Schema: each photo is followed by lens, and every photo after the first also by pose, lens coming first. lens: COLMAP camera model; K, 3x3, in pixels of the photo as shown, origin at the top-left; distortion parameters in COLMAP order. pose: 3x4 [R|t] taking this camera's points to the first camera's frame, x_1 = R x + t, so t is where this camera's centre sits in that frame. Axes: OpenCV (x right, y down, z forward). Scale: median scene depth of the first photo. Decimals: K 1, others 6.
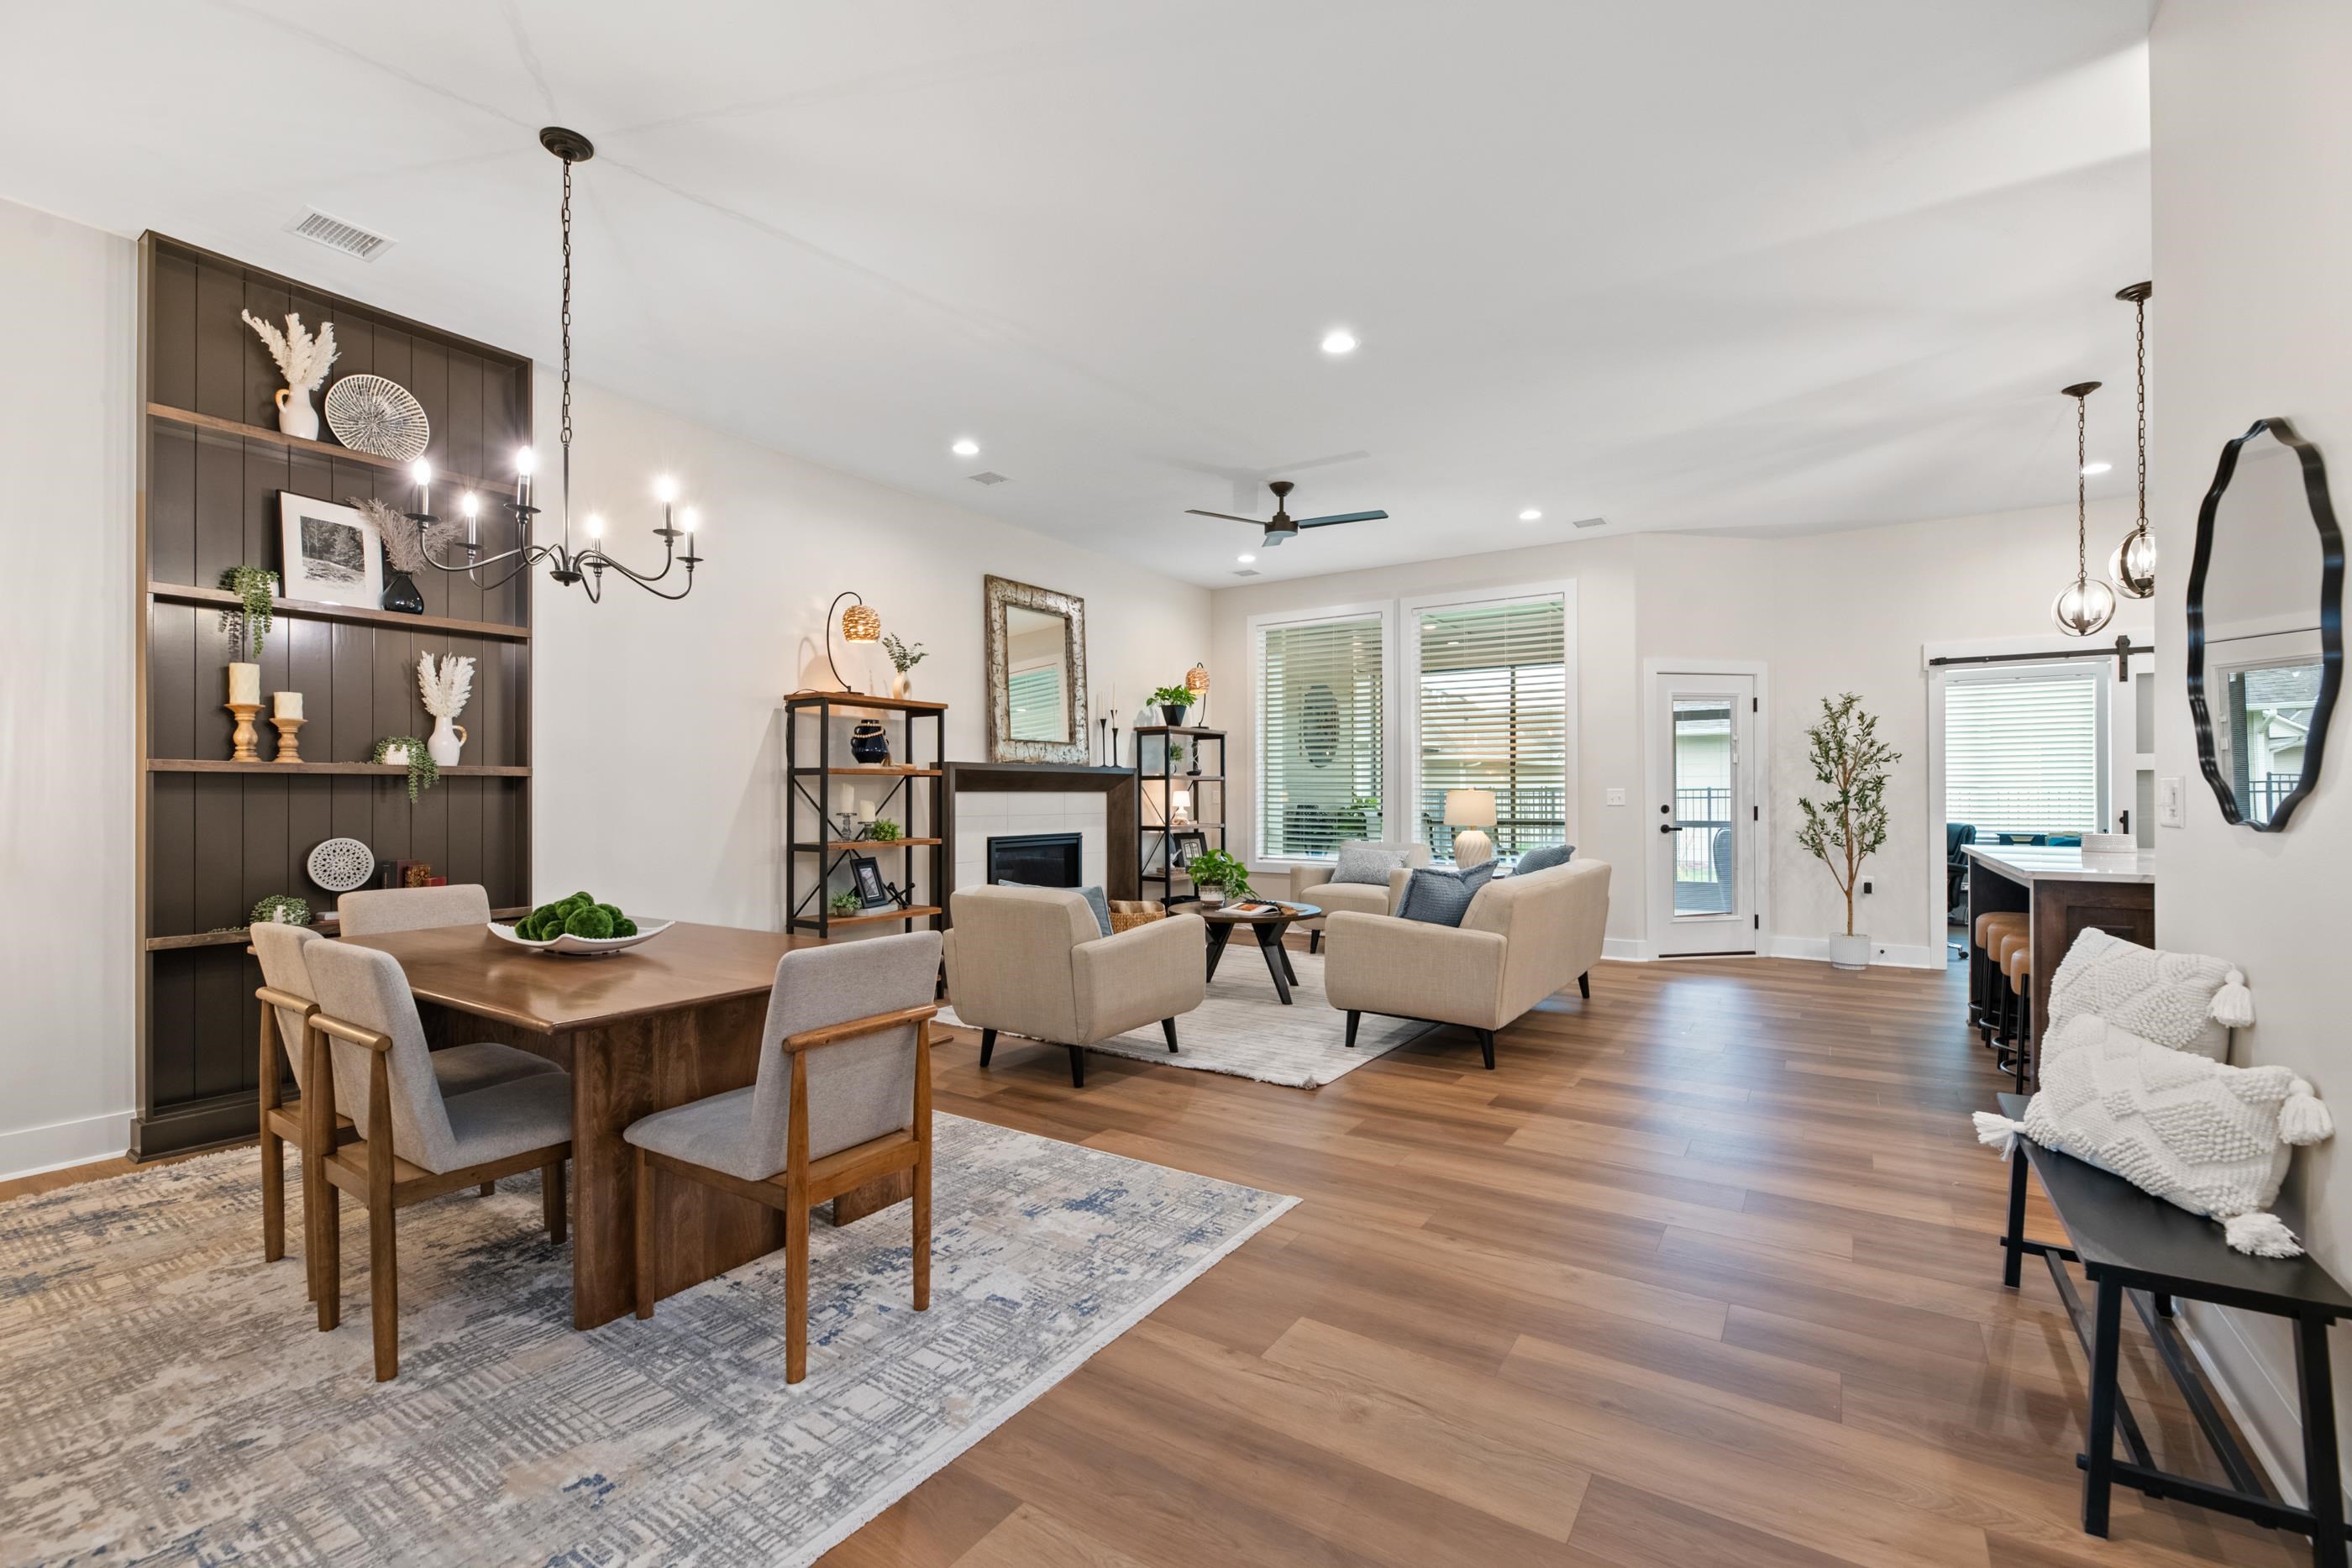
lens RADIAL K [[1006.1, 0, 1179.4], [0, 1006.1, 790.6], [0, 0, 1]] dist [0.000184, 0.000009]
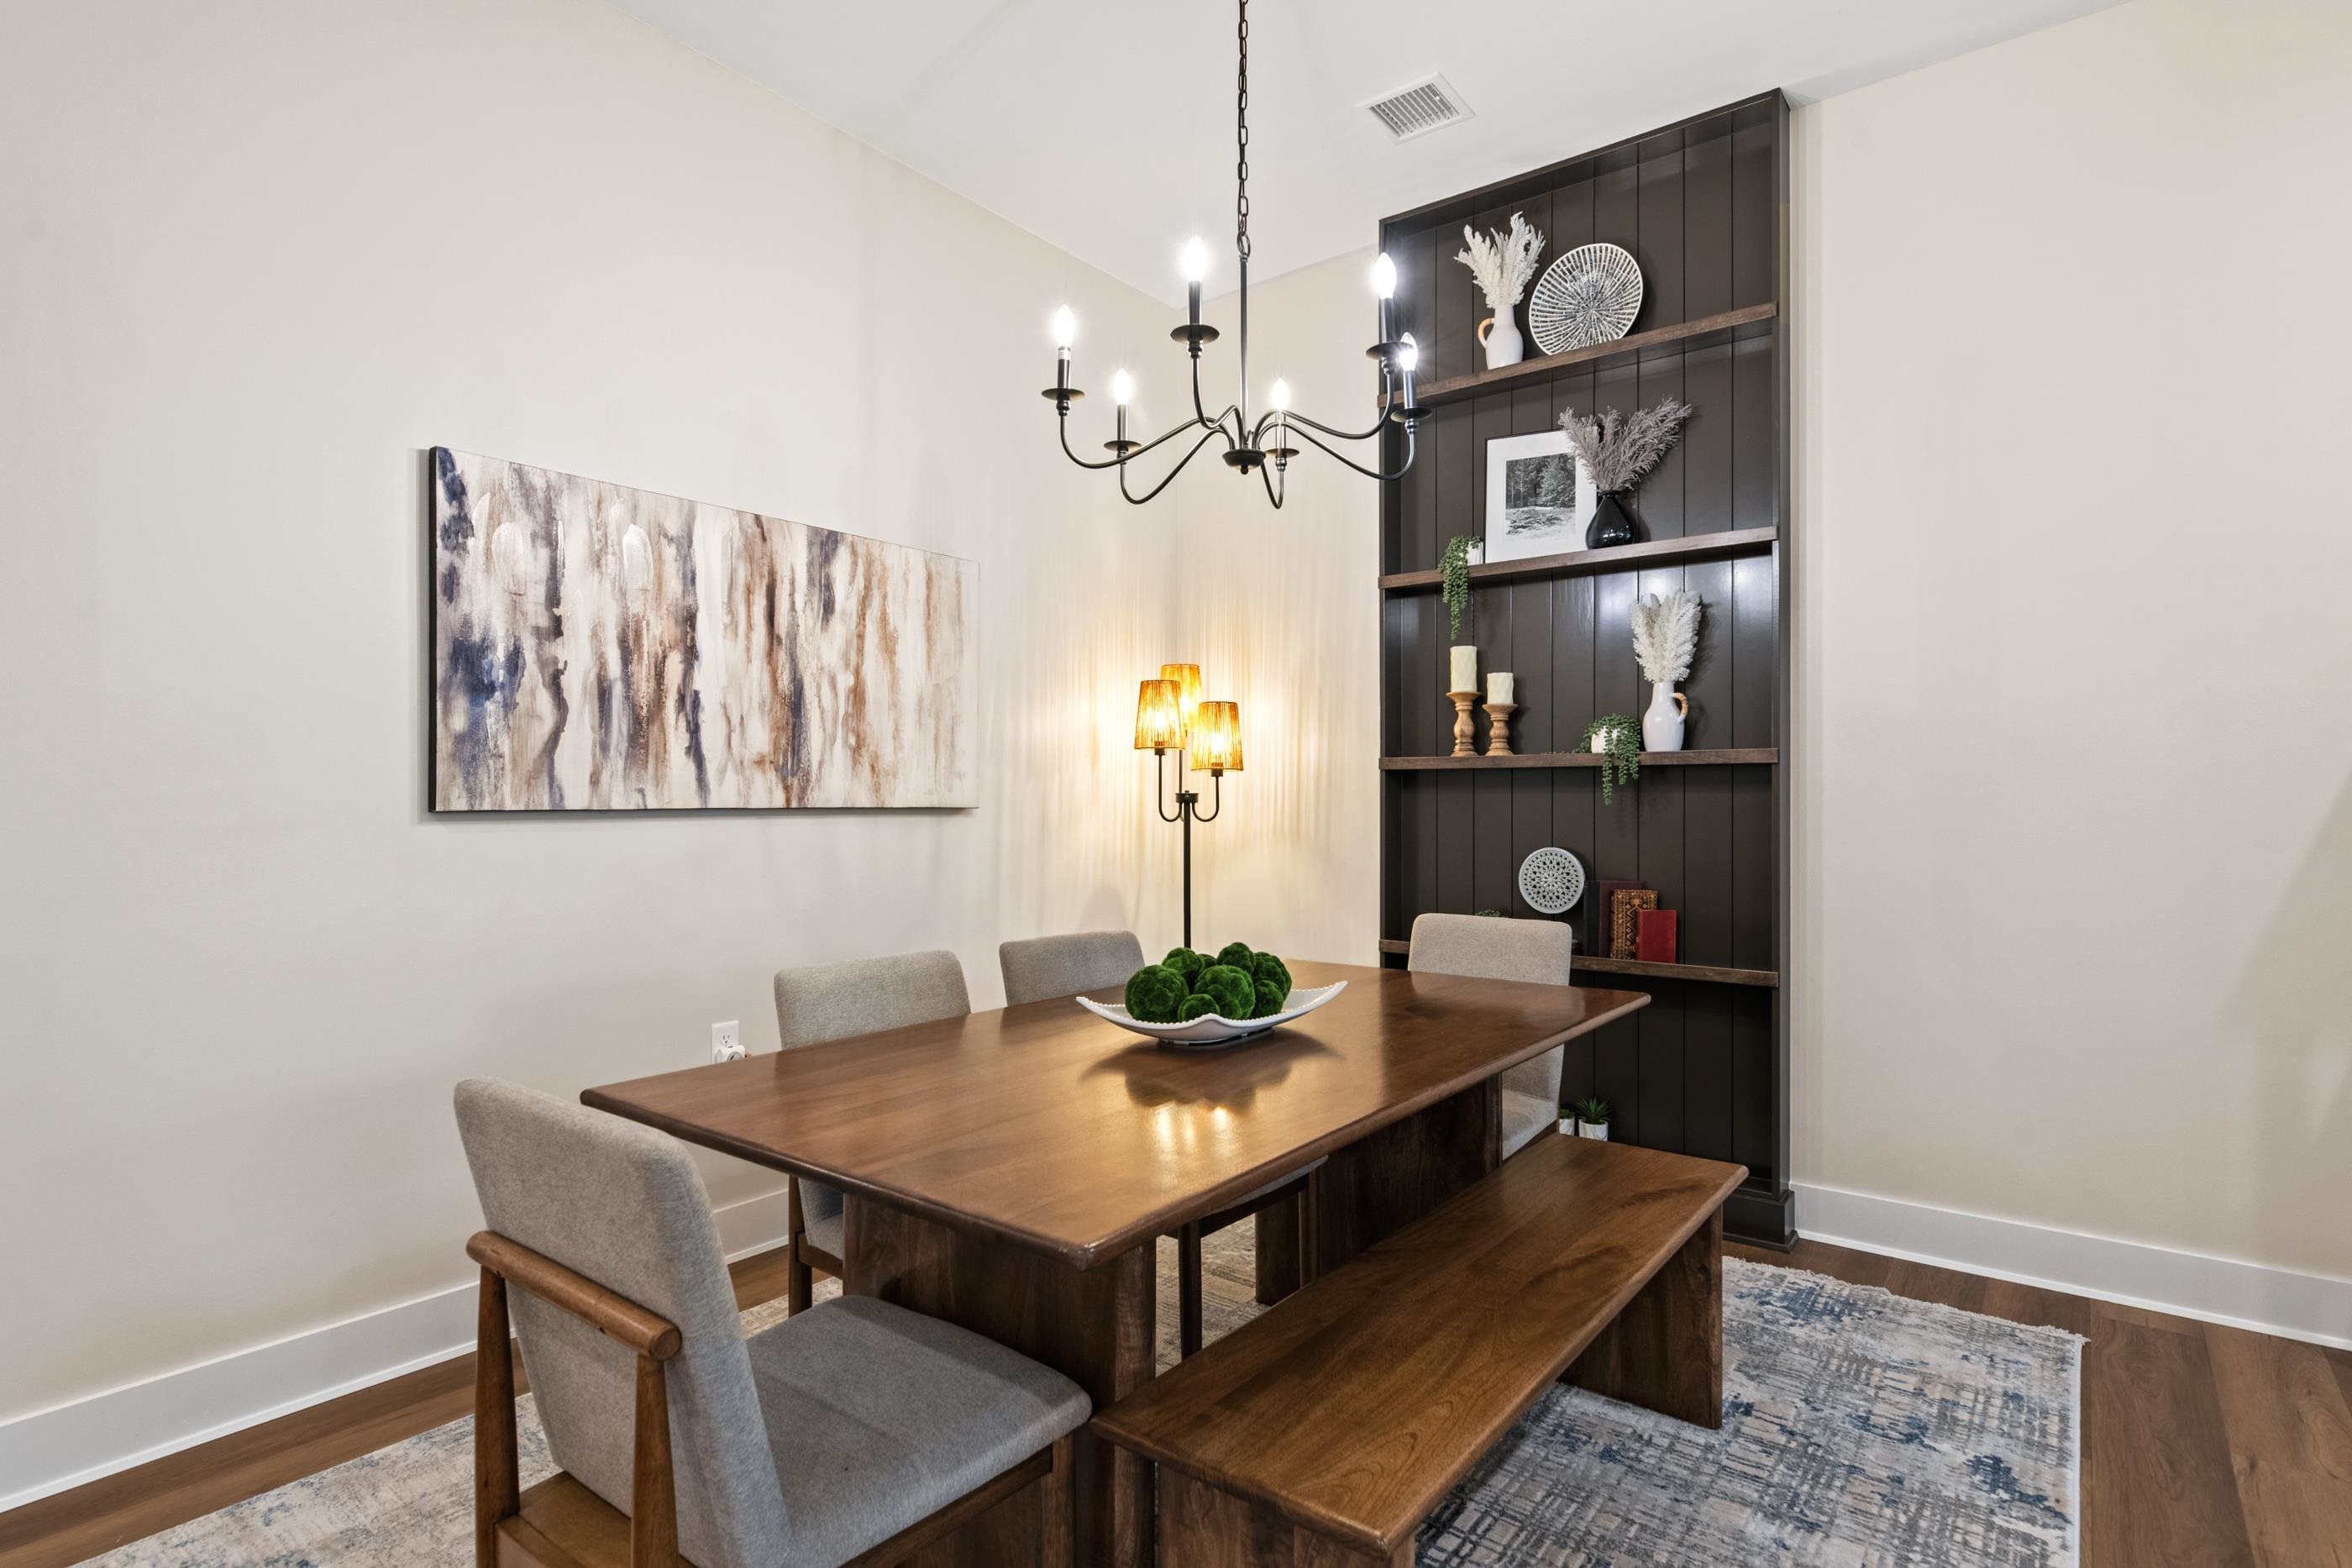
lens RADIAL K [[1173.1, 0, 1179.6], [0, 1173.1, 796.2], [0, 0, 1]] dist [0.001951, 0.000125]
pose [[-0.073051, 0.000193, -0.997328, 0.121529], [0.003229, 0.999995, -0.000043, 0.005515], [0.997323, -0.003224, -0.073051, 0.793417]]
